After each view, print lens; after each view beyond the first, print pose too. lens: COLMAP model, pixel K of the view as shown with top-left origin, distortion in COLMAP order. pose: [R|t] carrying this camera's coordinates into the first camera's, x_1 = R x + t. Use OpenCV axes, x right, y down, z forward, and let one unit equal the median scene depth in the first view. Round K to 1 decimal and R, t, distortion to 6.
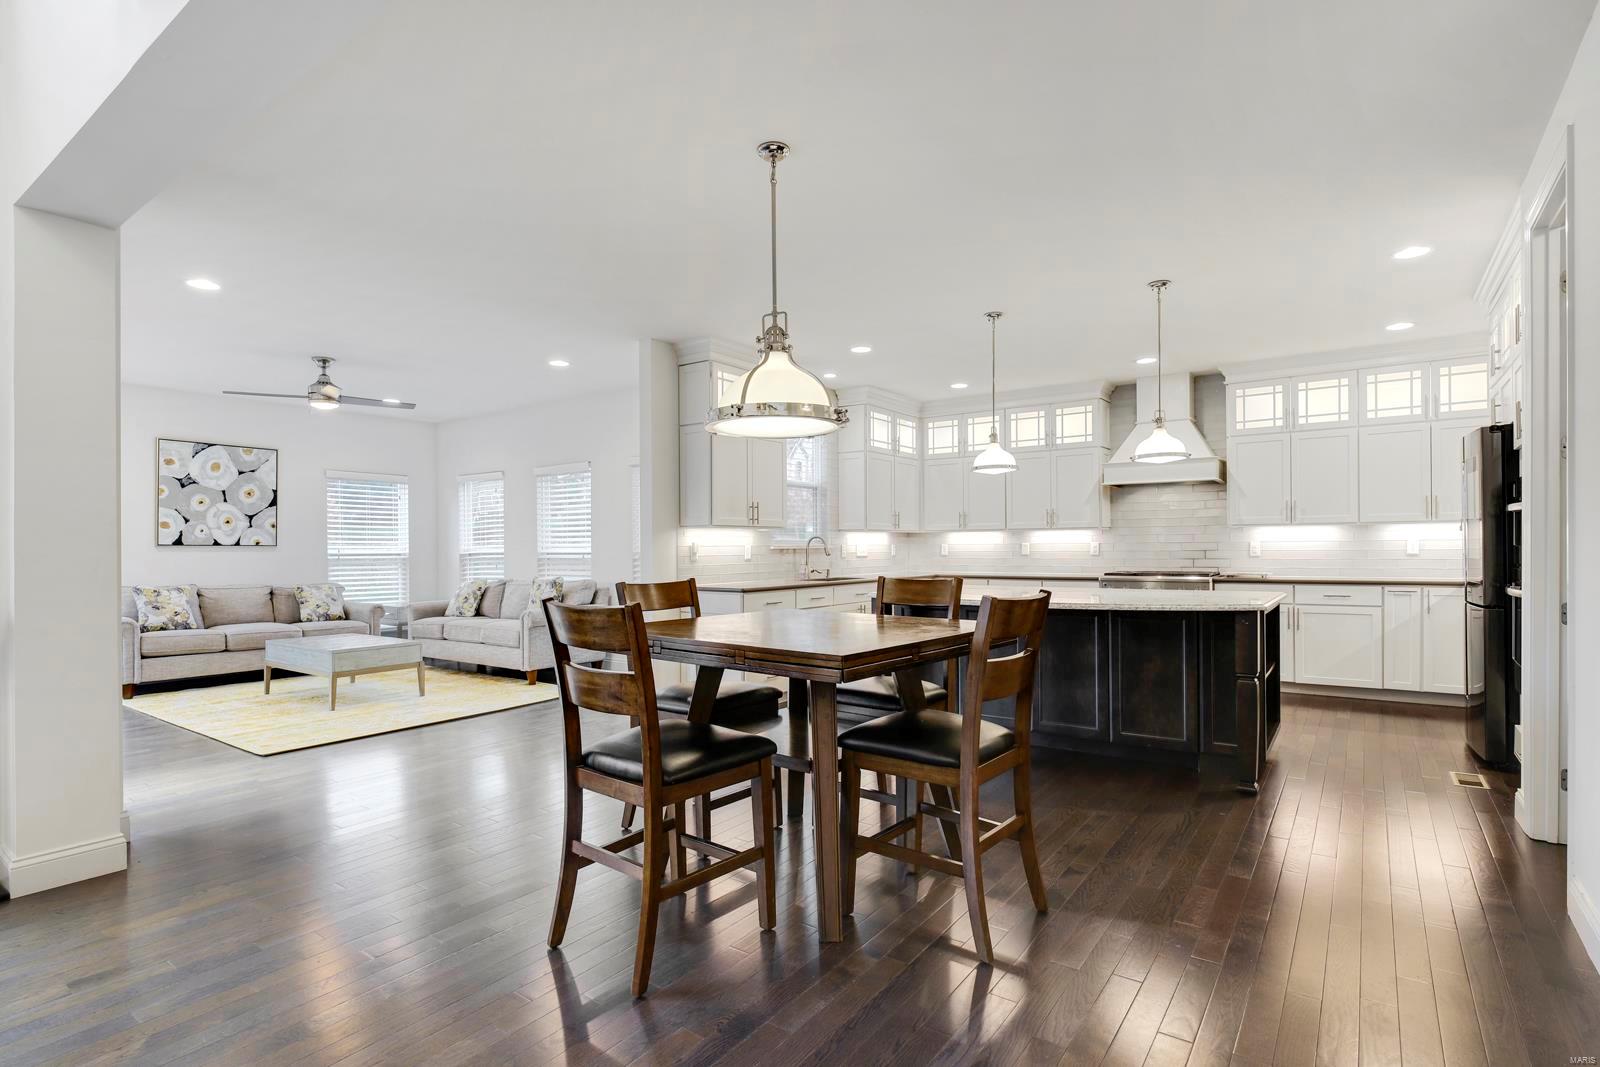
lens RADIAL K [[792.5, 0, 790.4], [0, 792.5, 549.7], [0, 0, 1]] dist [-0.005232, -0.002108]
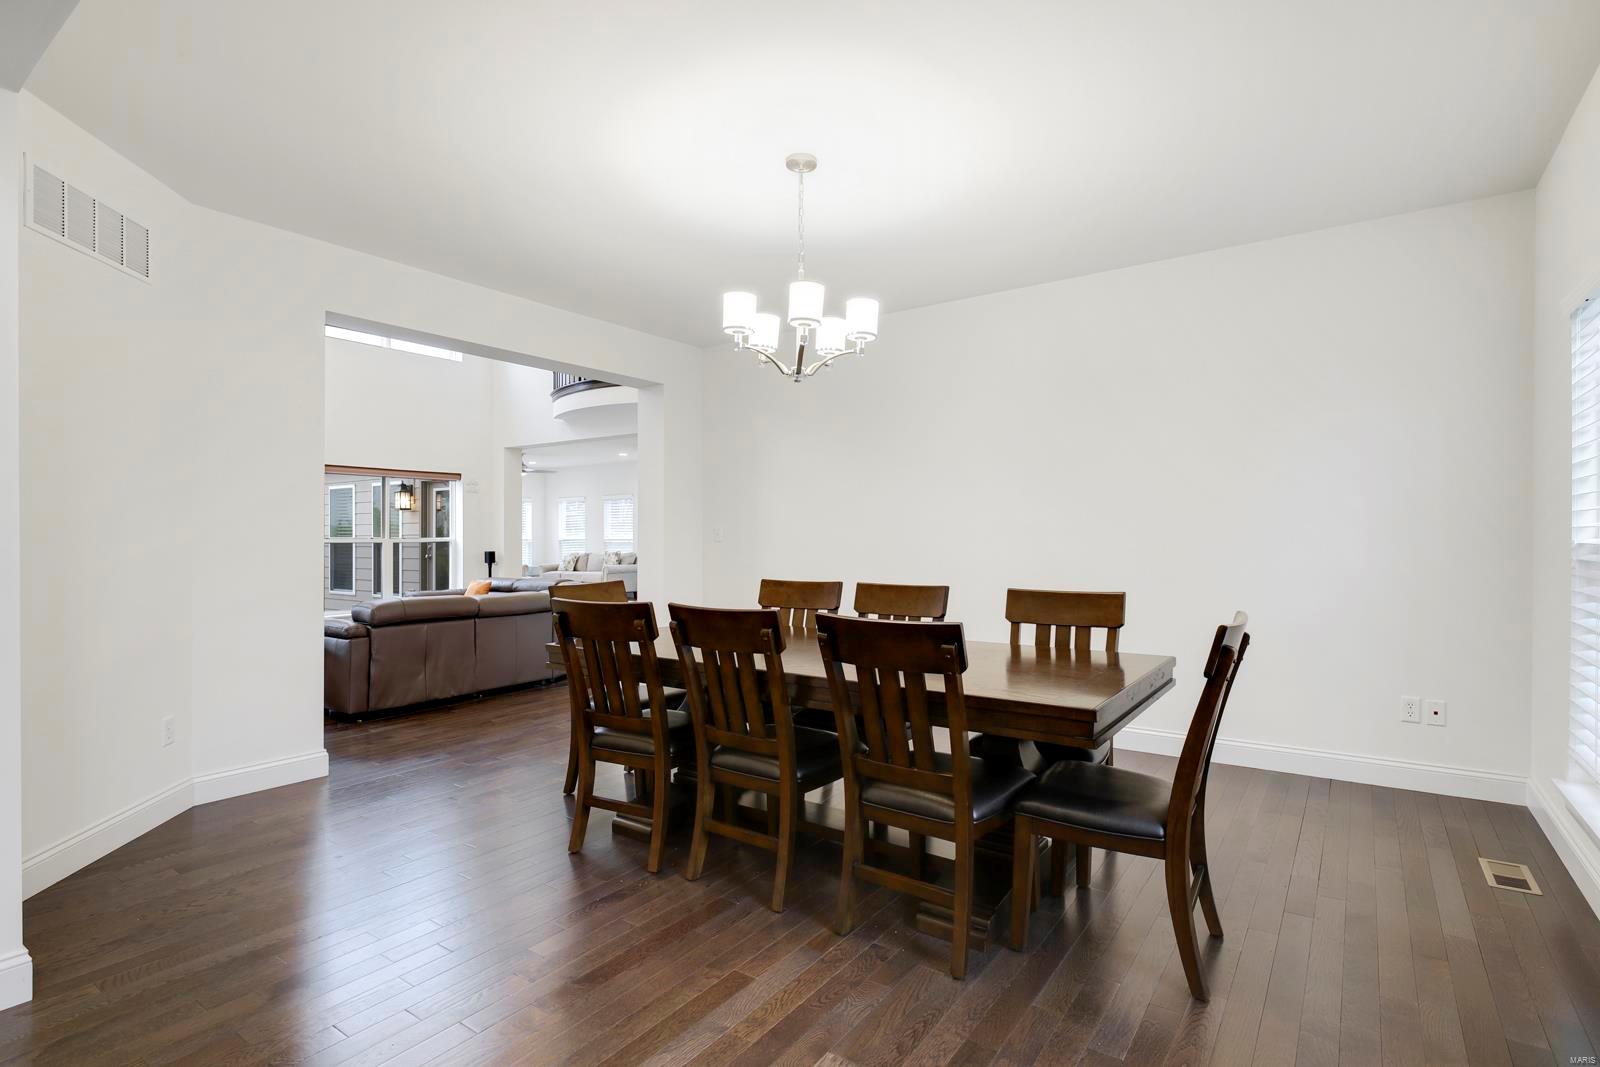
lens RADIAL K [[792.5, 0, 801.6], [0, 792.5, 538.8], [0, 0, 1]] dist [-0.005232, -0.002108]
pose [[0.999961, 0.006797, -0.005588, 0.205230], [-0.006801, 0.999977, -0.000805, 0.001426], [0.005583, 0.000843, 0.999984, -1.099556]]
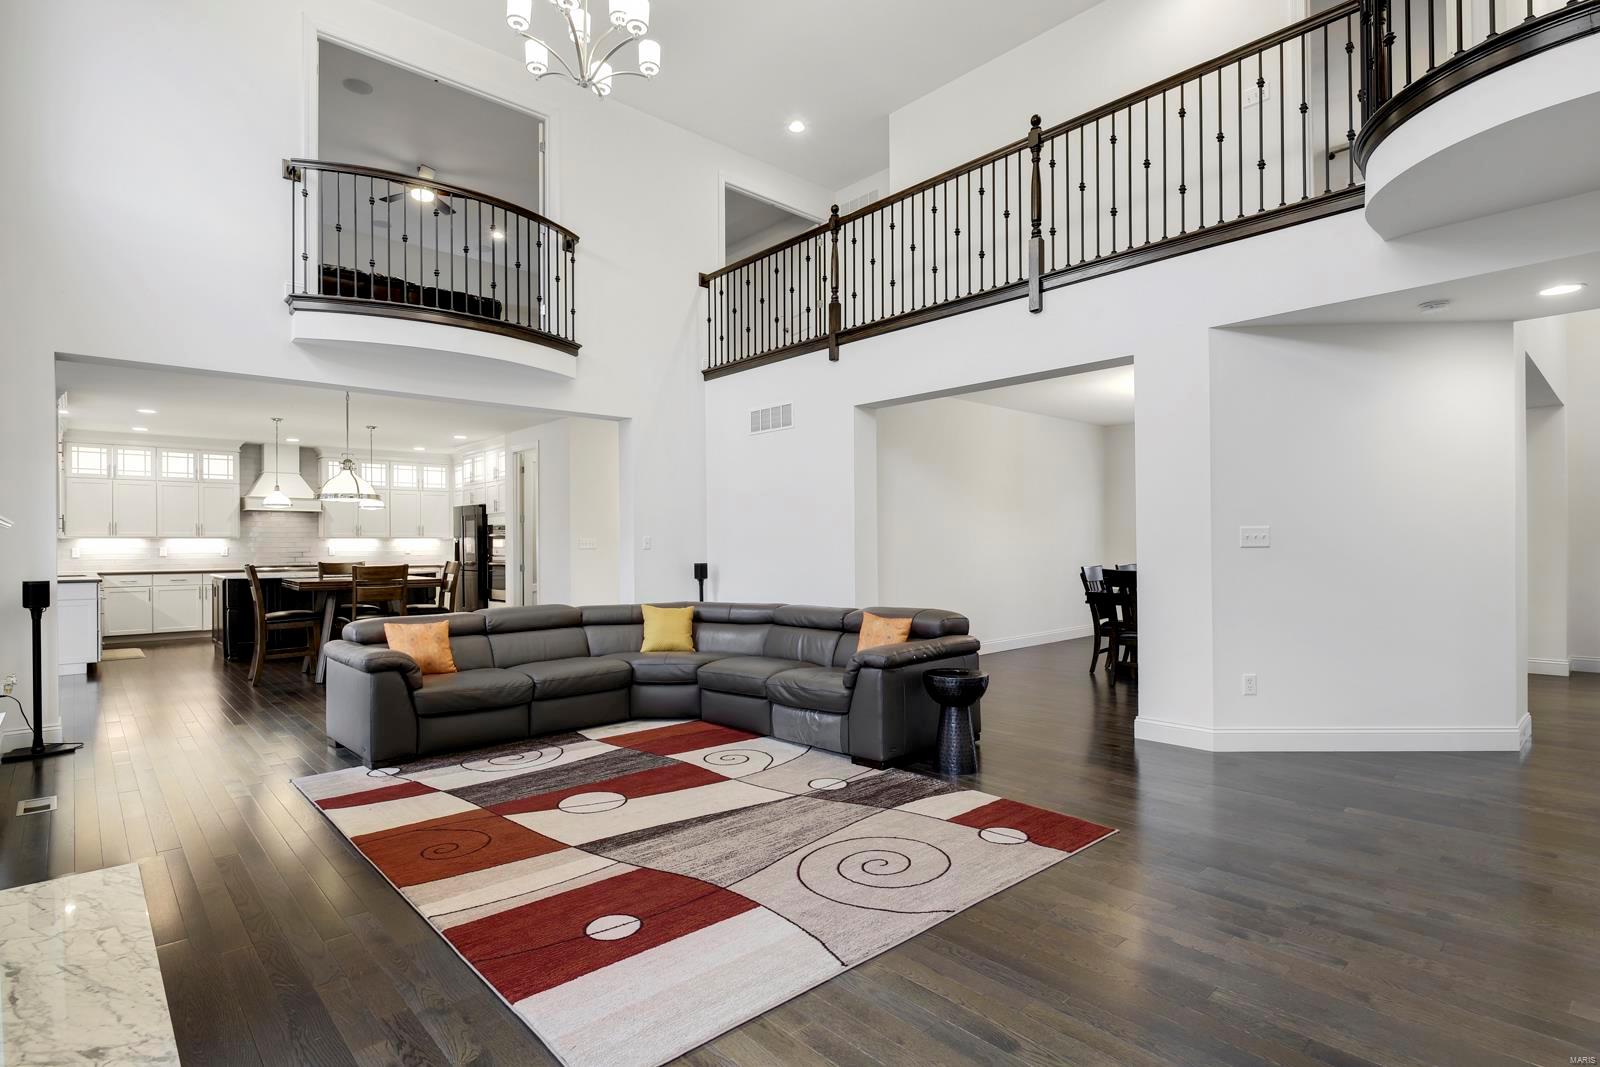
lens RADIAL K [[792.5, 0, 796.0], [0, 792.5, 536.3], [0, 0, 1]] dist [-0.005232, -0.002108]
pose [[0.204919, 0.016955, 0.978632, -0.892727], [0.007839, 0.999789, -0.018963, 0.007661], [-0.978748, 0.011557, 0.204743, -0.366822]]
